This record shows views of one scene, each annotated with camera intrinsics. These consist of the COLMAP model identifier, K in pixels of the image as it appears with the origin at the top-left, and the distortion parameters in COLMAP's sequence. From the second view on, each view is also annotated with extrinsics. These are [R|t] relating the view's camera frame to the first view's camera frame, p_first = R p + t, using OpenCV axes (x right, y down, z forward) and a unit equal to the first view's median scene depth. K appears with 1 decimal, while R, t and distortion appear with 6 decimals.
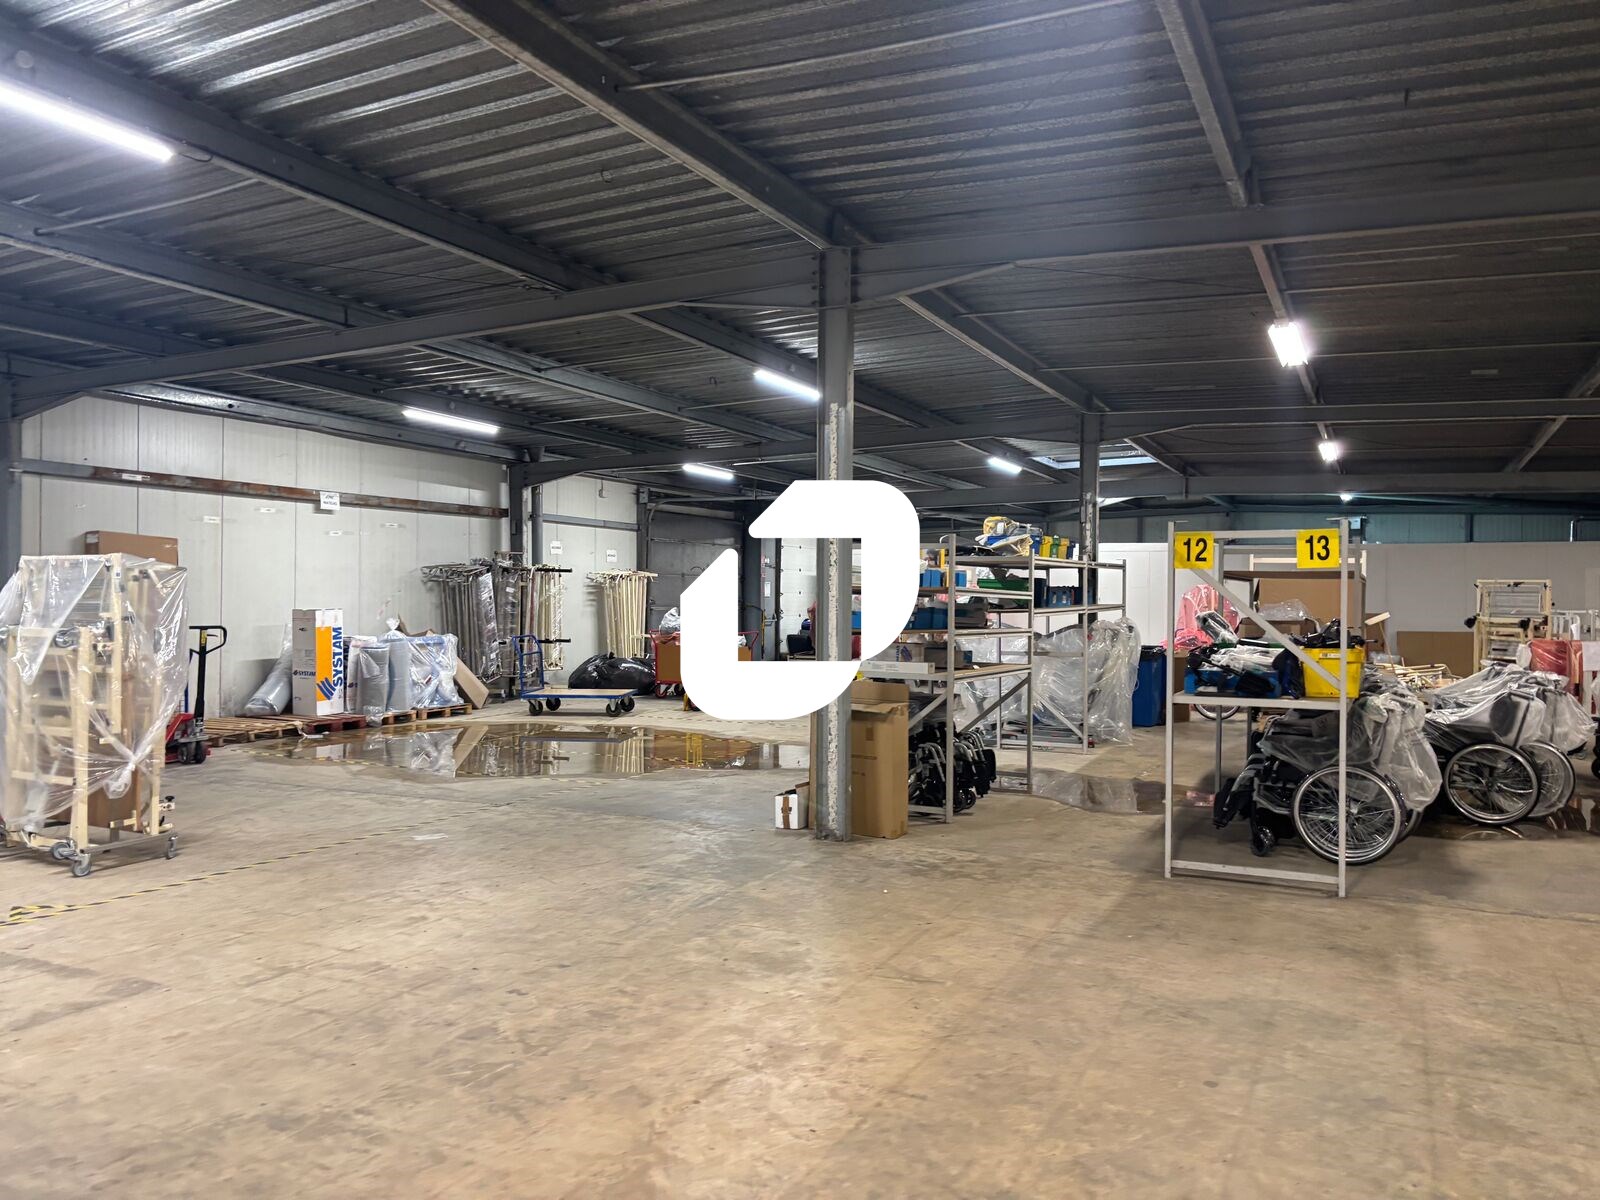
lens RADIAL K [[1194.6, 0, 800.2], [0, 1194.6, 595.3], [0, 0, 1]] dist [0.060574, -0.061569]
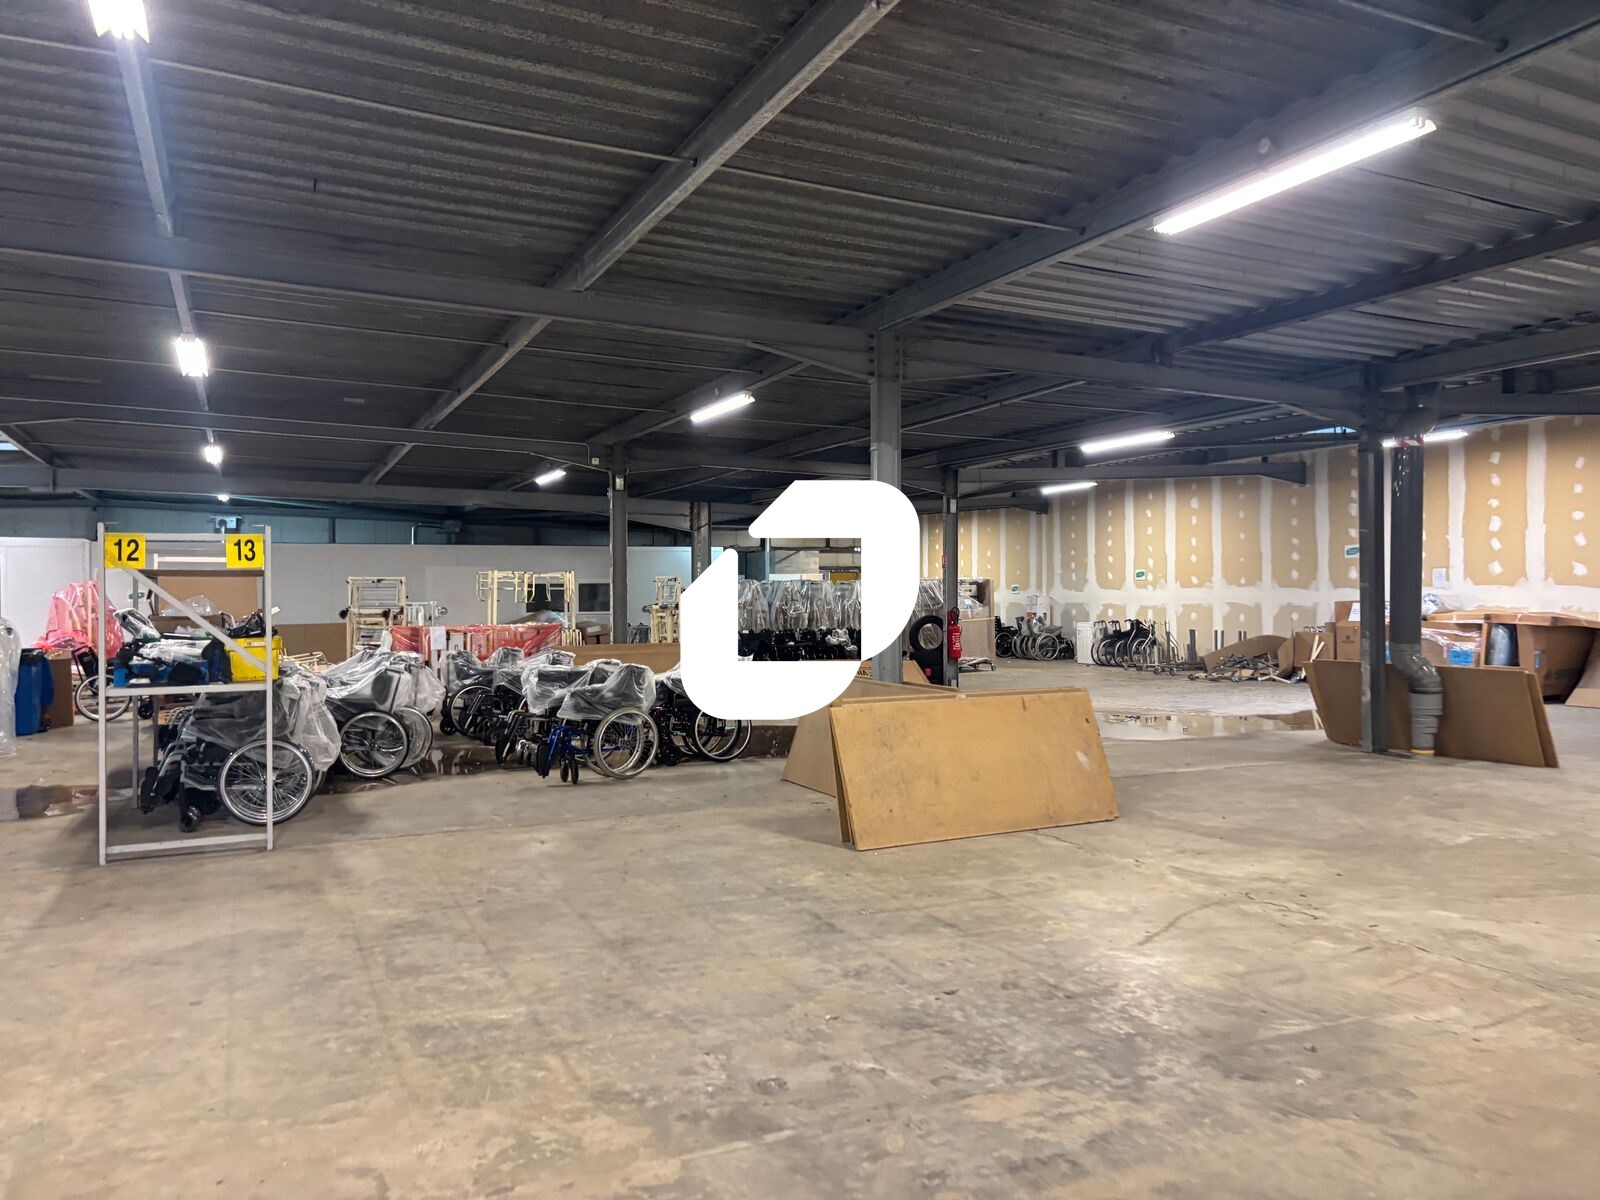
lens RADIAL K [[1194.6, 0, 800.2], [0, 1194.6, 595.3], [0, 0, 1]] dist [0.060574, -0.061569]
pose [[0.632146, -0.015308, 0.774698, -0.113752], [0.013361, 0.999872, 0.008854, 0.000409], [-0.774734, 0.004753, 0.632269, -0.121404]]
